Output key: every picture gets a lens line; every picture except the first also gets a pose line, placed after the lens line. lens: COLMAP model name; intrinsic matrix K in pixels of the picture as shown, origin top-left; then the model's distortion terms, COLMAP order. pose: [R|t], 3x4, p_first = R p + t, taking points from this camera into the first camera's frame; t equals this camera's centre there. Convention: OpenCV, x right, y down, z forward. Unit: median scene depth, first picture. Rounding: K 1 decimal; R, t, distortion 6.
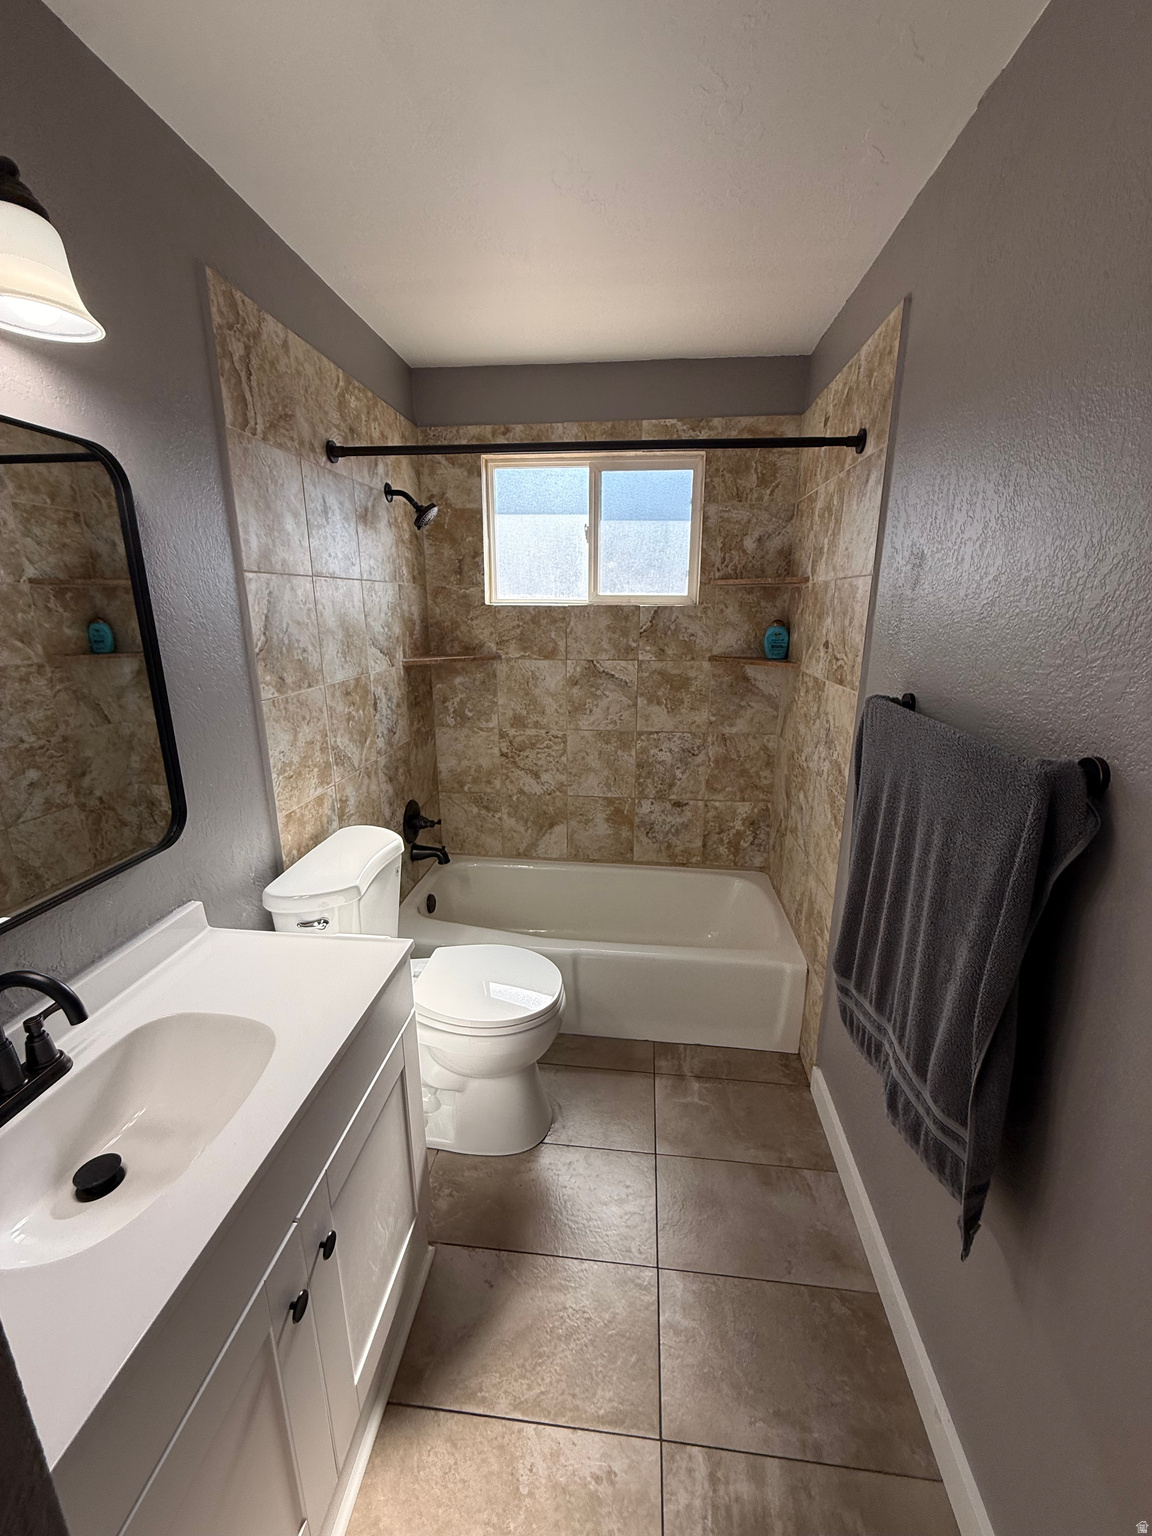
lens RADIAL K [[613.2, 0, 576.4], [0, 613.2, 767.7], [0, 0, 1]] dist [-0.002118, 0.000824]
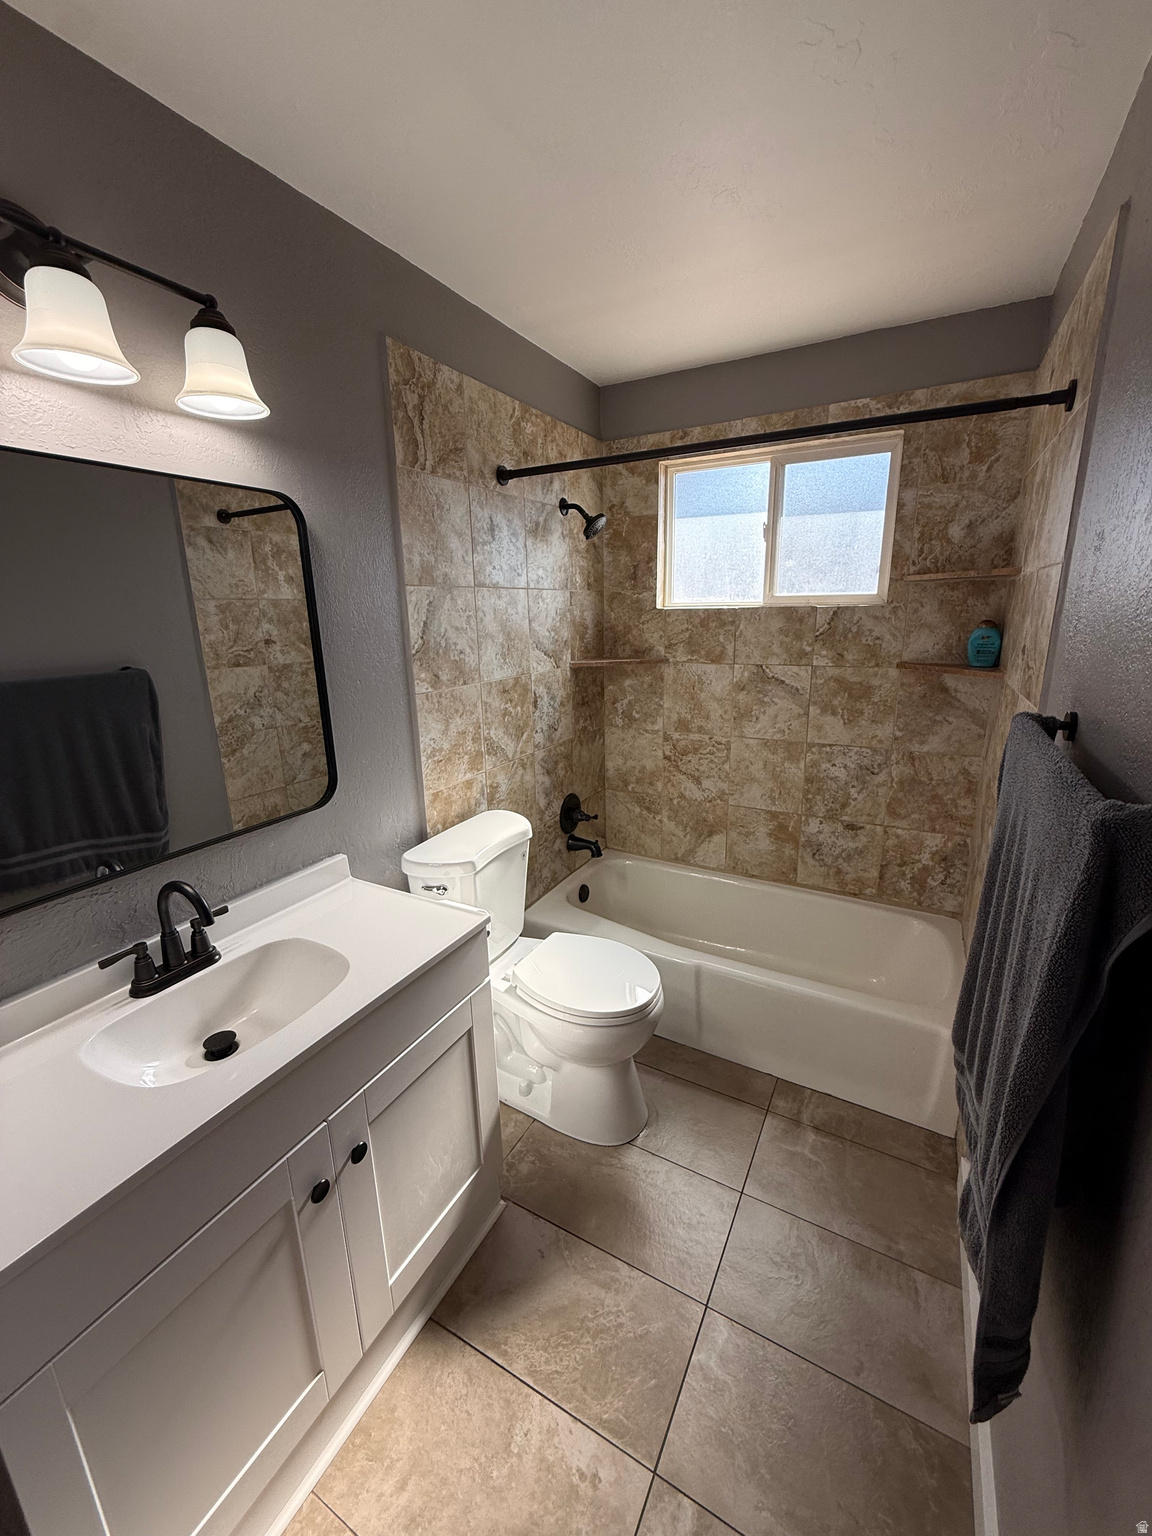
lens RADIAL K [[613.2, 0, 574.4], [0, 613.2, 767.7], [0, 0, 1]] dist [-0.002118, 0.000824]
pose [[0.921145, 0.078879, -0.381143, 0.177456], [-0.080953, 0.996661, 0.010615, -0.004665], [0.380707, 0.021077, 0.924455, 0.022119]]
